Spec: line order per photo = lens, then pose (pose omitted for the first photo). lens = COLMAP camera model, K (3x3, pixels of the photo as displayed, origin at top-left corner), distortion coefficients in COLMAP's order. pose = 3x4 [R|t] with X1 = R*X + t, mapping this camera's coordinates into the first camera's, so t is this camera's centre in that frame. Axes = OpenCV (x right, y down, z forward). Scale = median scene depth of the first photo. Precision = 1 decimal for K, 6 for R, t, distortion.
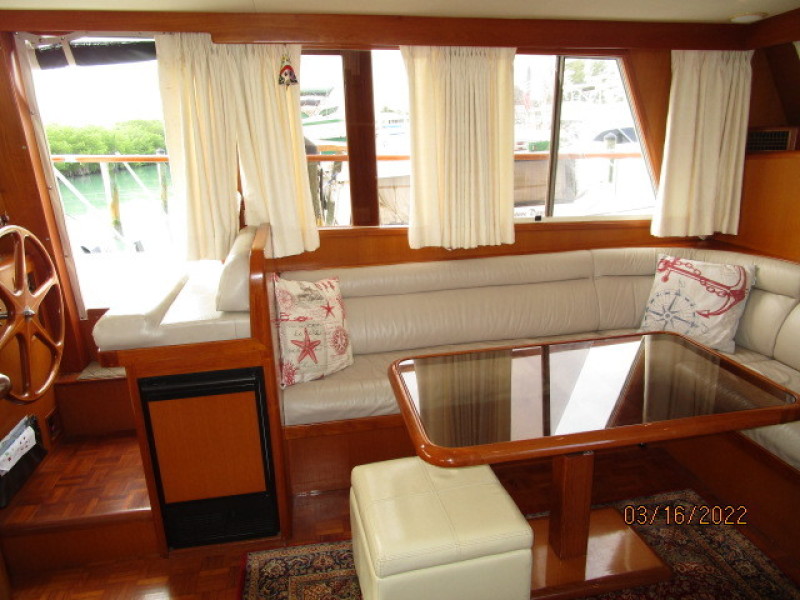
lens RADIAL K [[560.0, 0, 396.4], [0, 560.0, 301.6], [0, 0, 1]] dist [-0.041873, 0.018247]
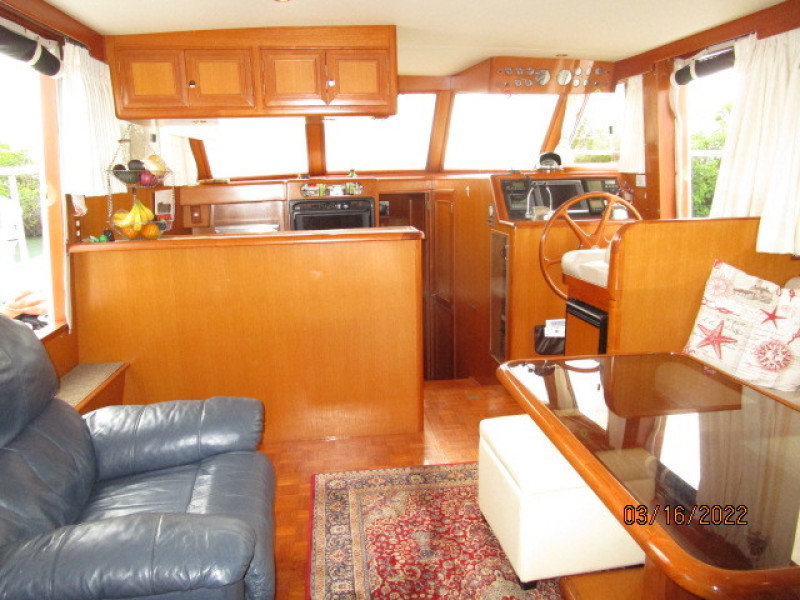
lens RADIAL K [[560.0, 0, 396.4], [0, 560.0, 301.6], [0, 0, 1]] dist [-0.041873, 0.018247]
pose [[-0.045324, 0.246547, -0.968070, 0.742698], [-0.256913, 0.933594, 0.249795, -0.073472], [0.965371, 0.260032, 0.021027, 0.386062]]
